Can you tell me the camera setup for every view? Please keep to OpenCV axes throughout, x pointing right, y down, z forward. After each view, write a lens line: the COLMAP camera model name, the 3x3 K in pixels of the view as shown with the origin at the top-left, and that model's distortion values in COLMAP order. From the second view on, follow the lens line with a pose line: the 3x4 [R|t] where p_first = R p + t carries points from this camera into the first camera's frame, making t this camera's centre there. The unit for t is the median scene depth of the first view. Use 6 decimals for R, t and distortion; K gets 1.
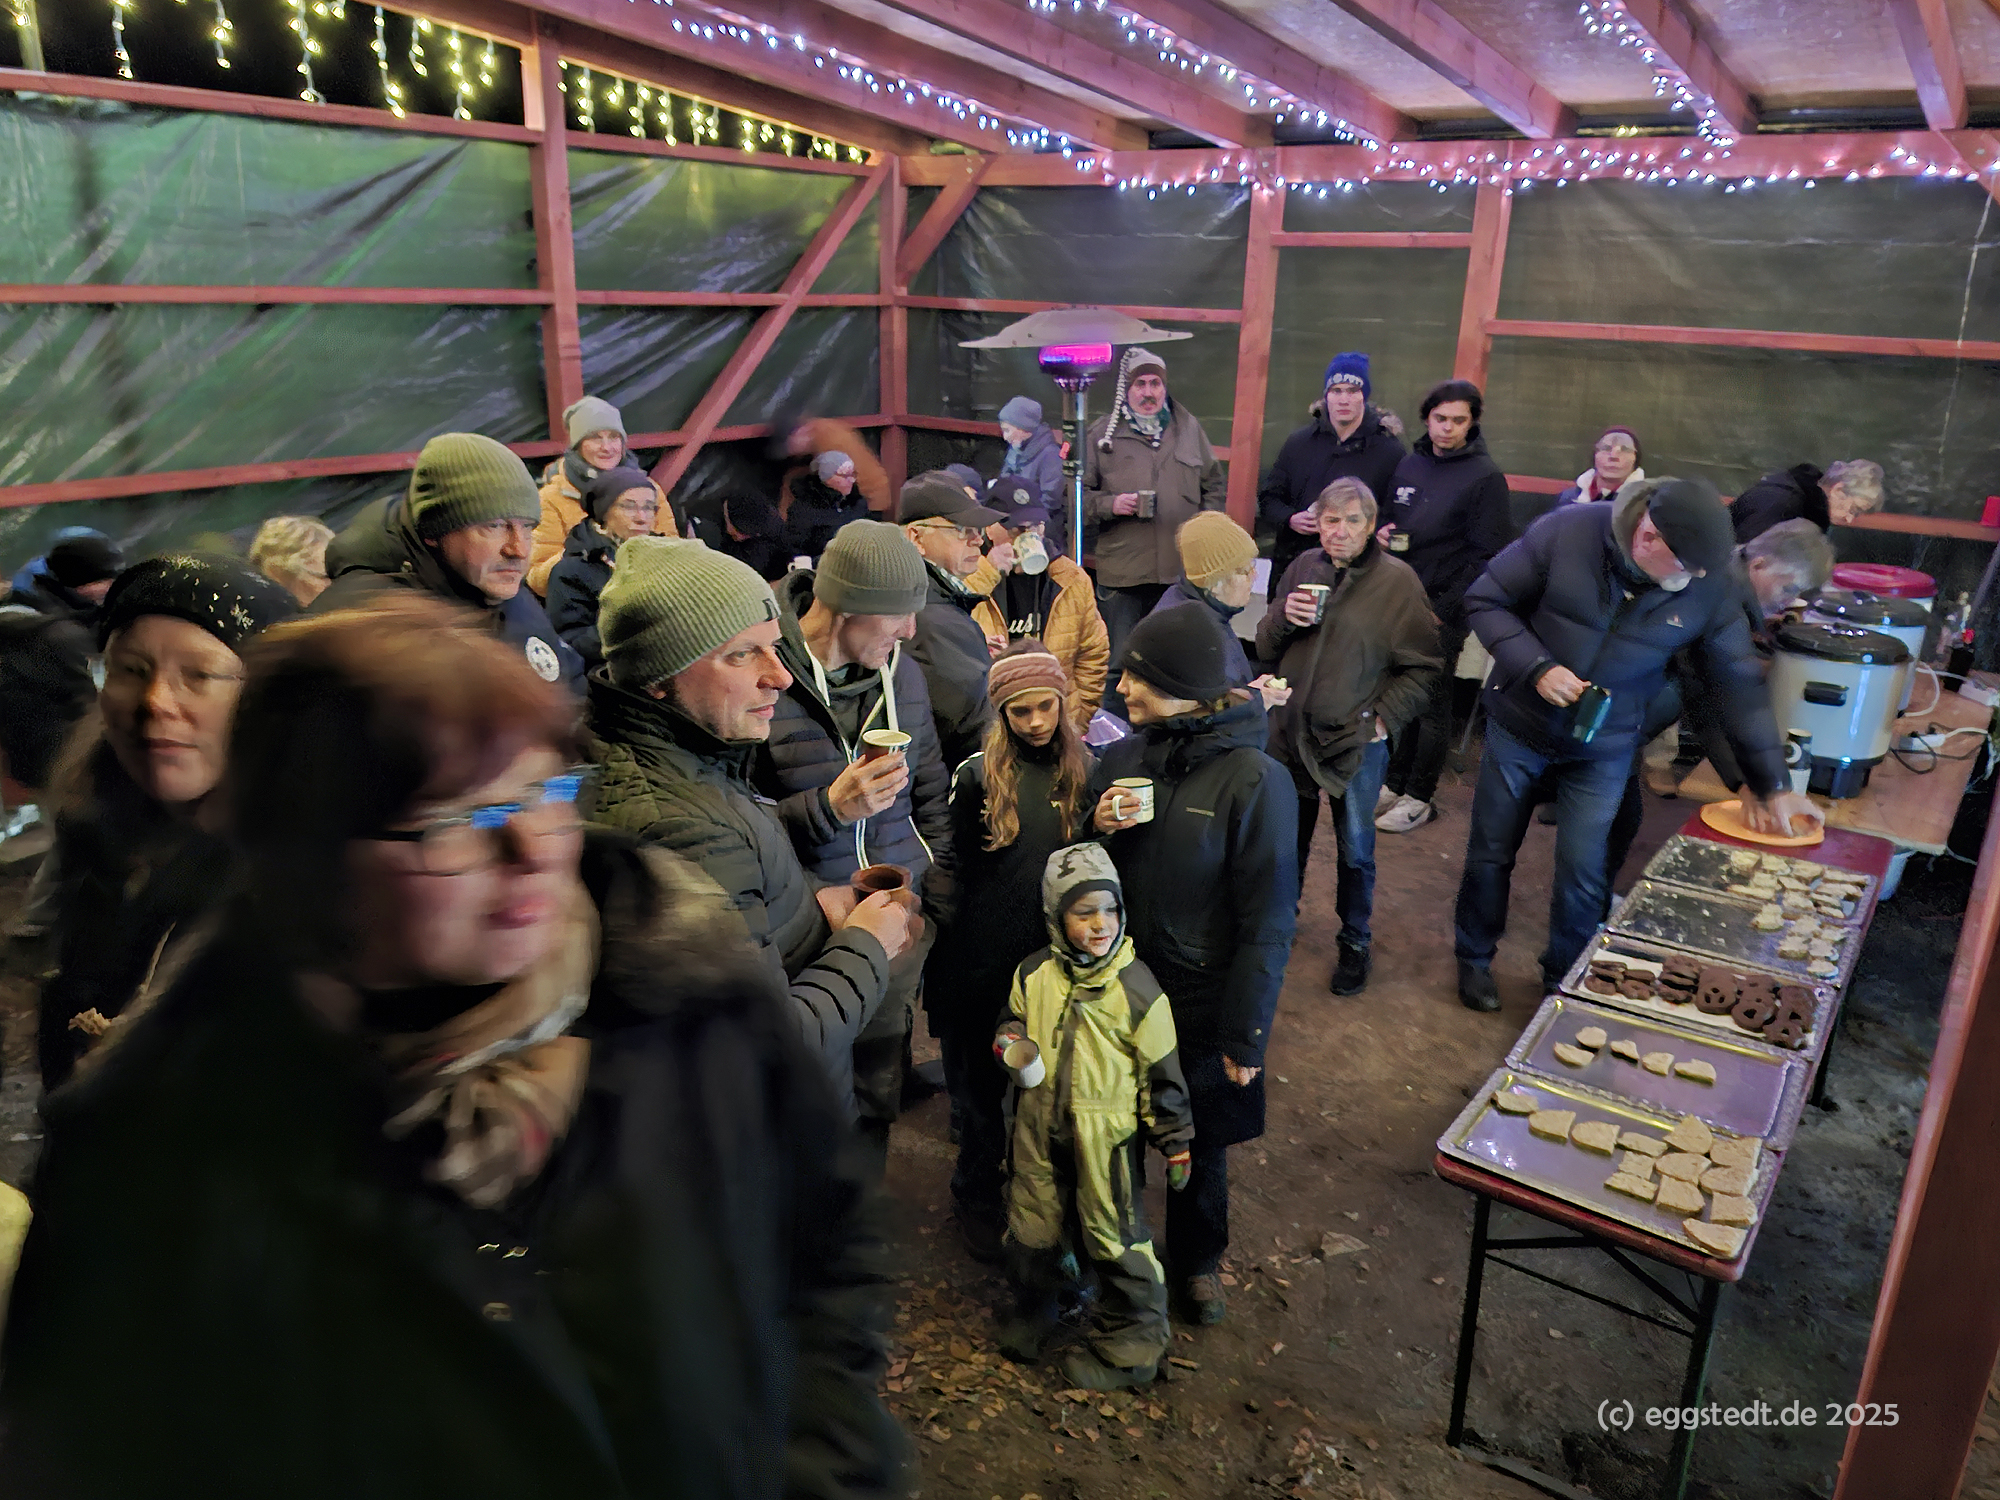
lens RADIAL K [[1434.2, 0, 1007.1], [0, 1434.2, 737.0], [0, 0, 1]] dist [0.066271, -0.064943]
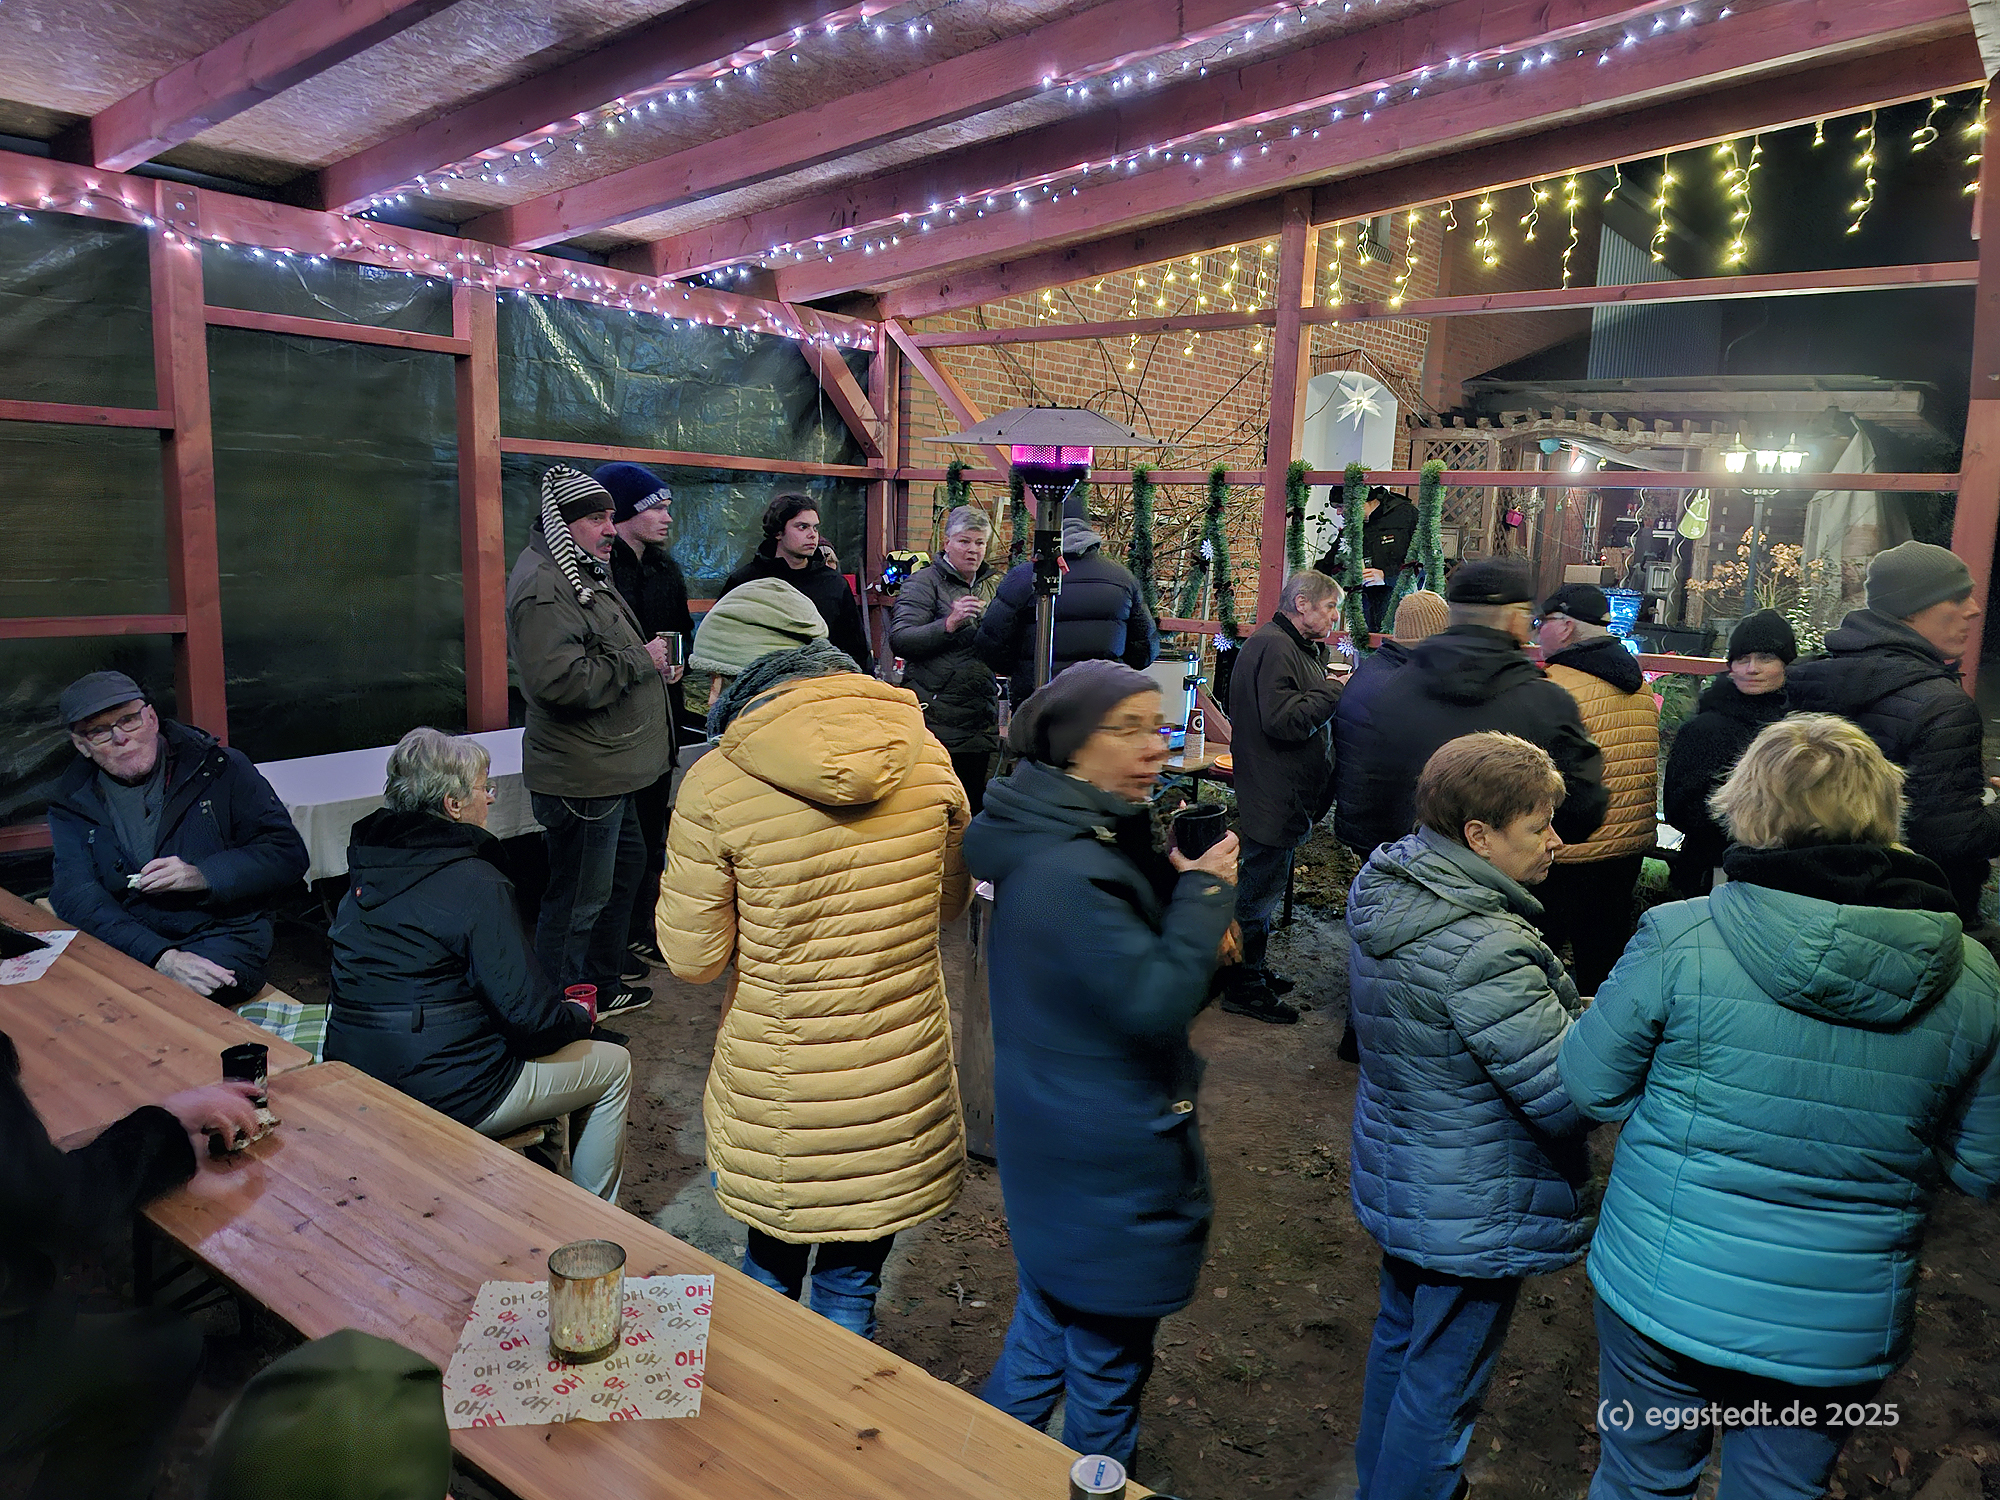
lens RADIAL K [[1412.2, 0, 1003.8], [0, 1412.2, 742.4], [0, 0, 1]] dist [0.056161, -0.054839]
pose [[0.030085, -0.188094, 0.981690, -0.628708], [0.274259, 0.945994, 0.172850, -0.195671], [-0.961185, 0.264037, 0.080047, 0.758844]]
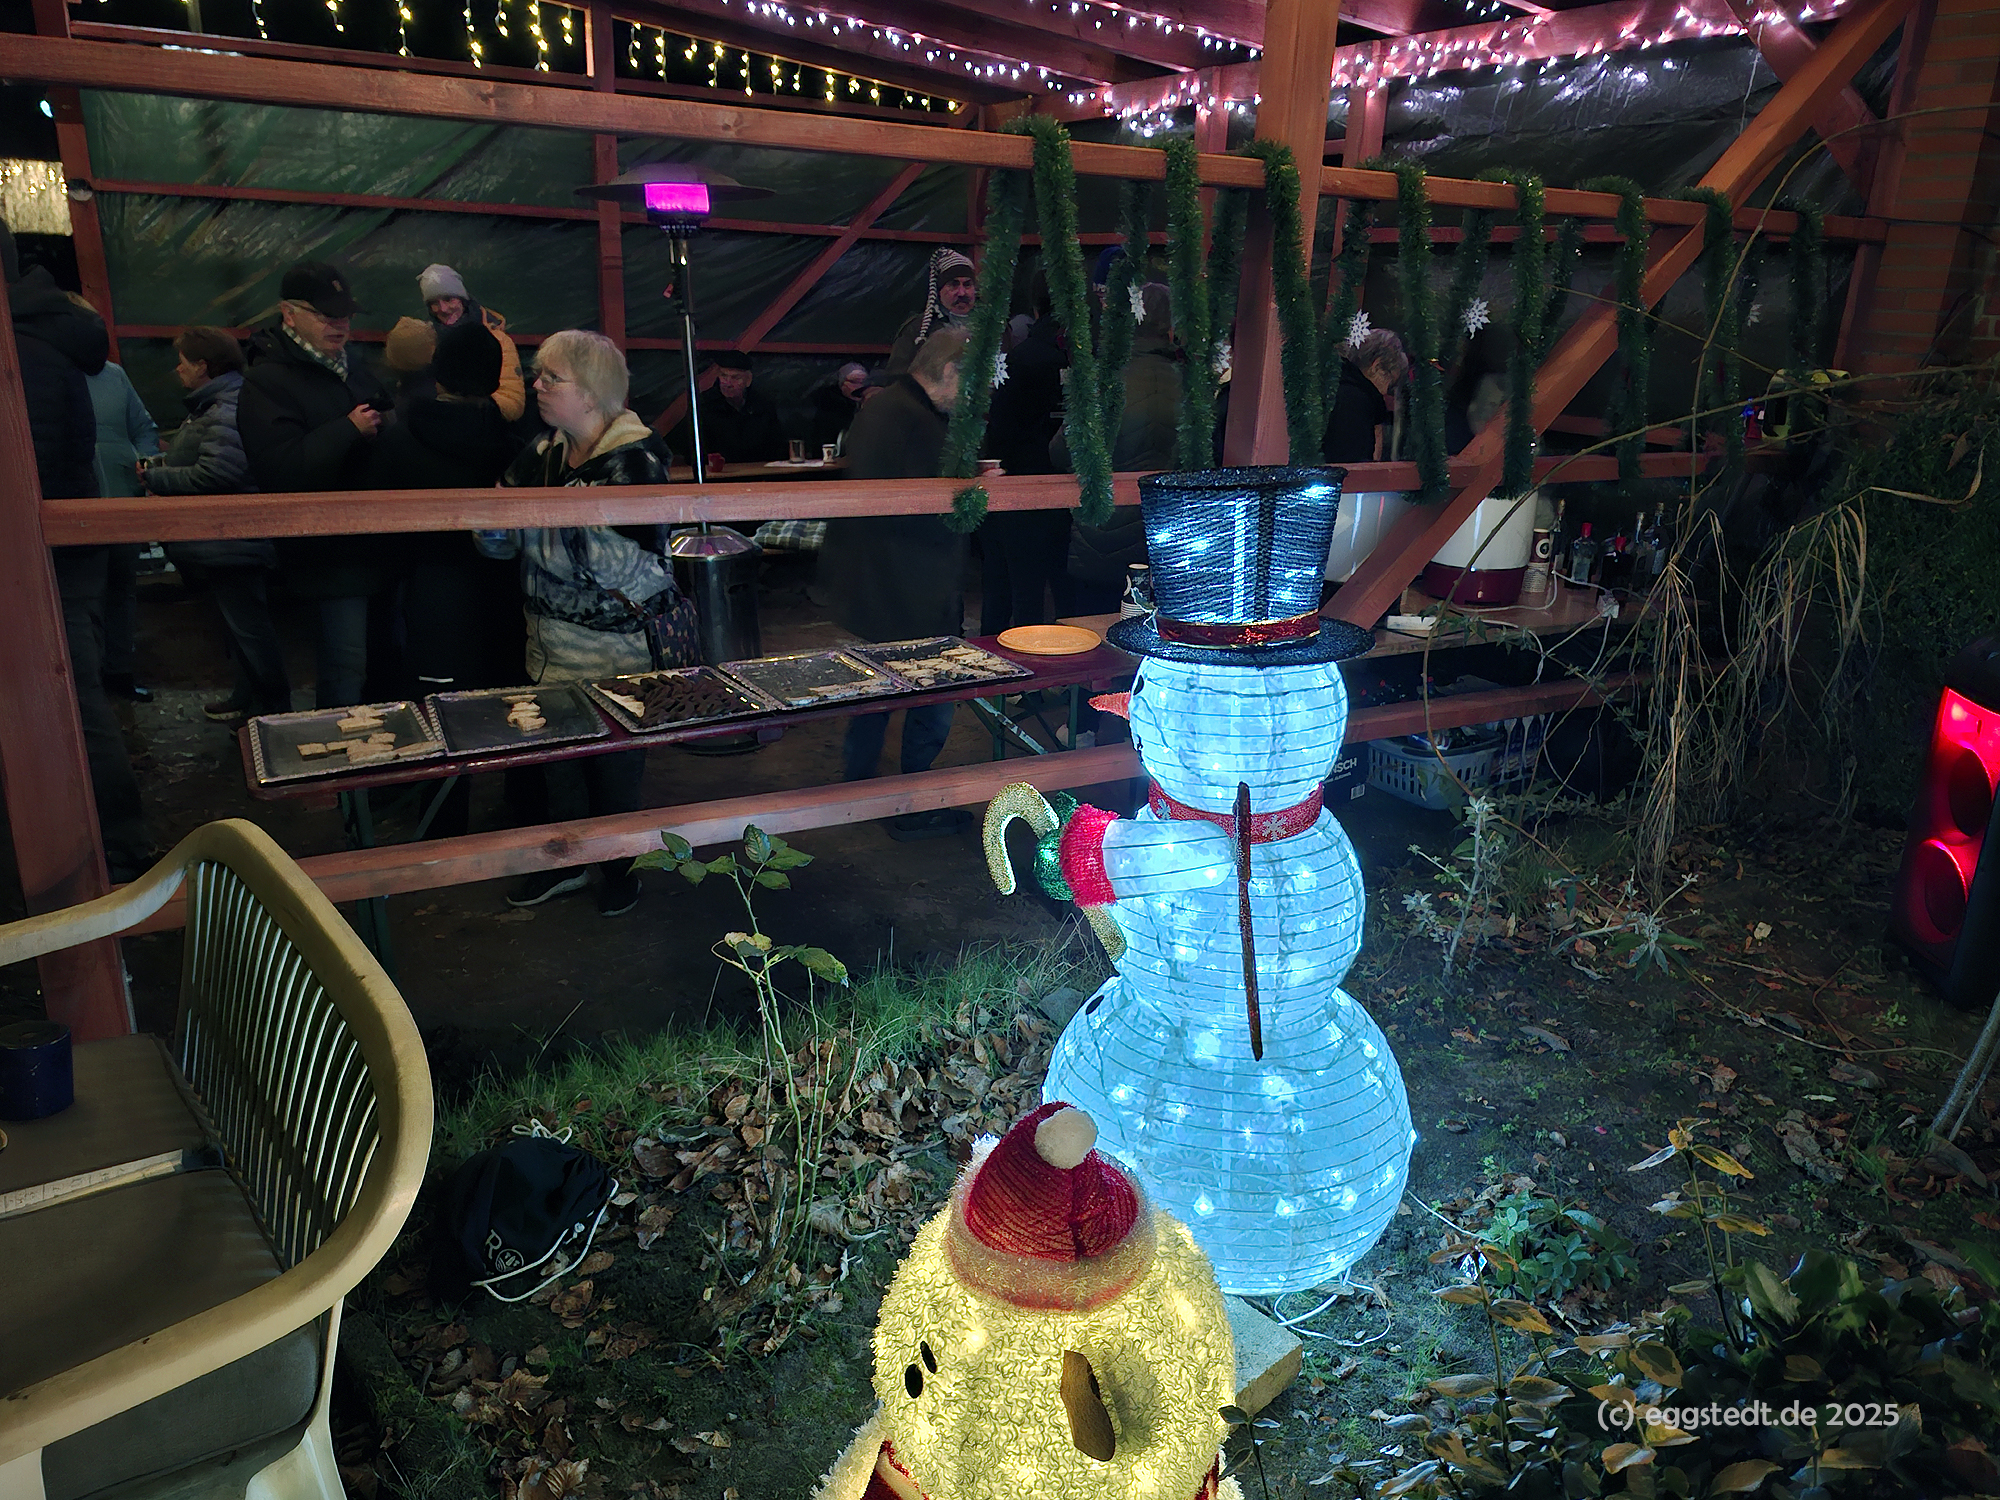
lens RADIAL K [[1412.2, 0, 1003.8], [0, 1412.2, 742.4], [0, 0, 1]] dist [0.056161, -0.054839]
pose [[0.911857, 0.134615, -0.387810, 0.597979], [-0.140446, 0.989998, 0.013414, 0.082842], [0.385737, 0.042234, 0.921642, 0.047036]]
